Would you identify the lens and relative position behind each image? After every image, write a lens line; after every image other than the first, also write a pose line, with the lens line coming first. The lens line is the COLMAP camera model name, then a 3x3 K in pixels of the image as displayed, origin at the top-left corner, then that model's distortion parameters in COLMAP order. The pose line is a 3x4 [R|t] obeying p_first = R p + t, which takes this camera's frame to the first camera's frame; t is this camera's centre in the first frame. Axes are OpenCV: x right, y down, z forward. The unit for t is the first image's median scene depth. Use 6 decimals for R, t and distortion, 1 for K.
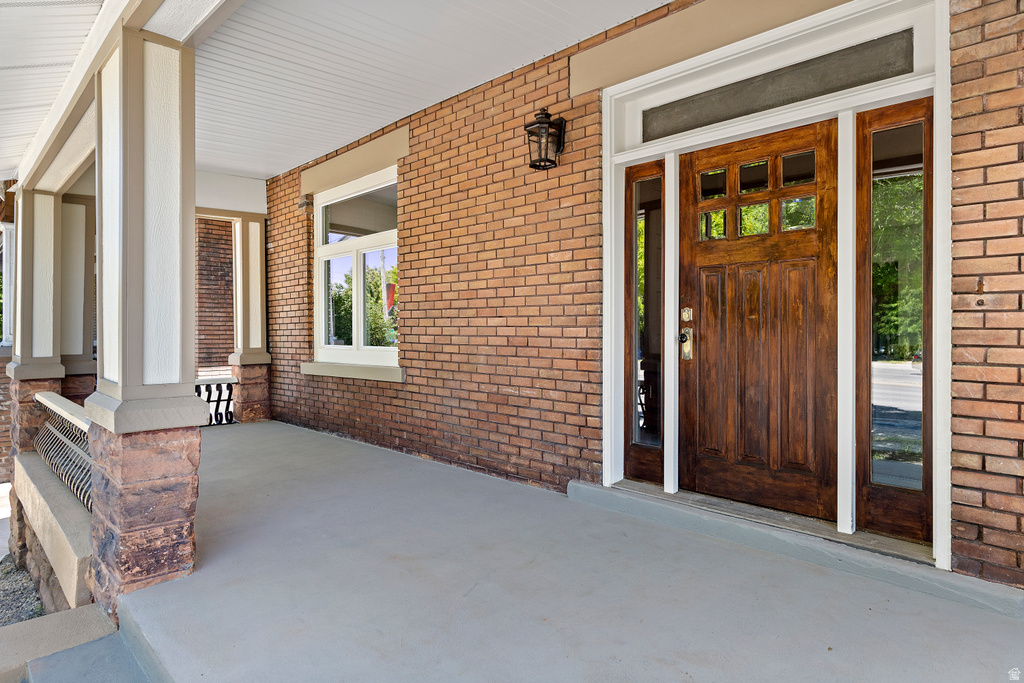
lens RADIAL K [[594.1, 0, 512.0], [0, 594.1, 341.5], [0, 0, 1]] dist [0.001278, 0.000061]
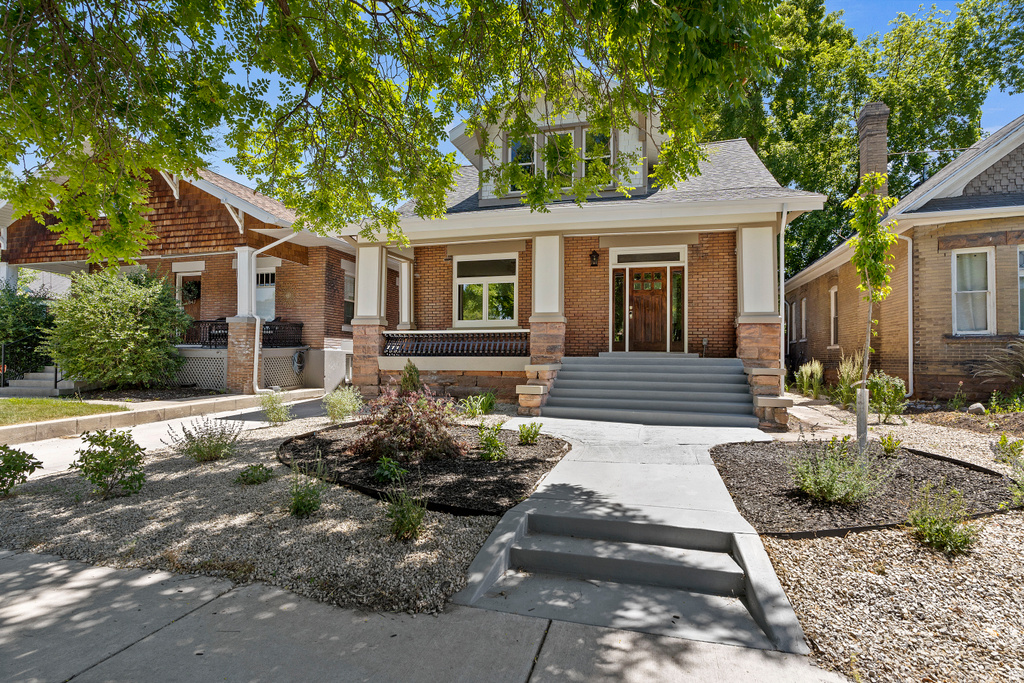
lens RADIAL K [[522.7, 0, 512.0], [0, 522.7, 341.5], [0, 0, 1]] dist [-0.000157, -0.000010]
pose [[0.865166, 0.013163, 0.501312, -2.095311], [0.006294, 0.999292, -0.037102, 0.300802], [-0.501446, 0.035255, 0.864471, -1.594979]]
